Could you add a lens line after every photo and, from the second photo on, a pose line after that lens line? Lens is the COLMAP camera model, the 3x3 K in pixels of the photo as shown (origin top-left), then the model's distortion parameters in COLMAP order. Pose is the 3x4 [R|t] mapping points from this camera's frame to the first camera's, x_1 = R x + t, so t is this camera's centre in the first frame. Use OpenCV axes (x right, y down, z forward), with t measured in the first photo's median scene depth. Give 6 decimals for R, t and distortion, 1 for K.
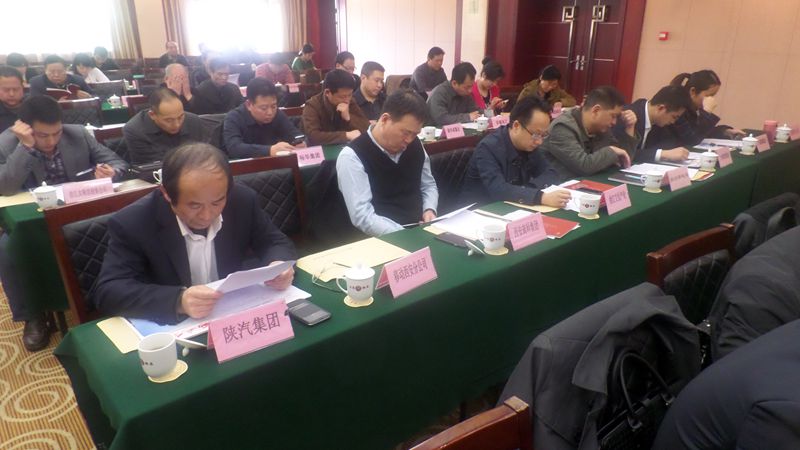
lens RADIAL K [[547.0, 0, 399.0], [0, 547.0, 225.7], [0, 0, 1]] dist [-0.010217, 0.005696]
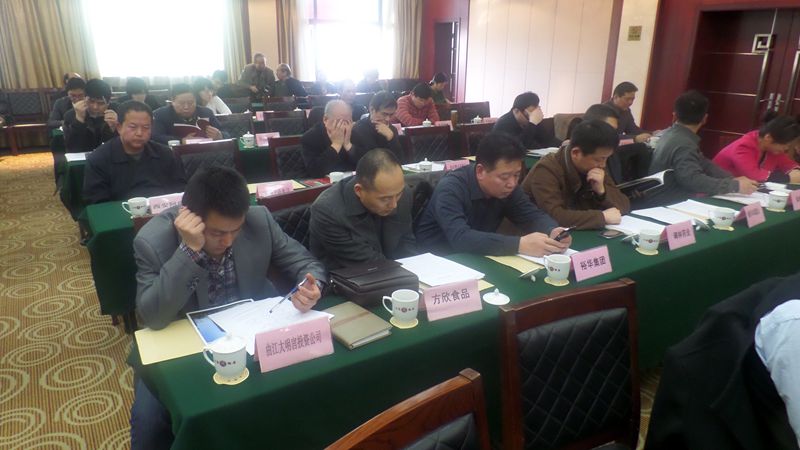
lens RADIAL K [[547.0, 0, 401.2], [0, 547.0, 224.6], [0, 0, 1]] dist [-0.010217, 0.005696]
pose [[0.992161, 0.051876, -0.113692, -0.264139], [-0.056635, 0.997632, -0.039032, -0.112093], [0.111398, 0.045165, 0.992749, 0.289343]]
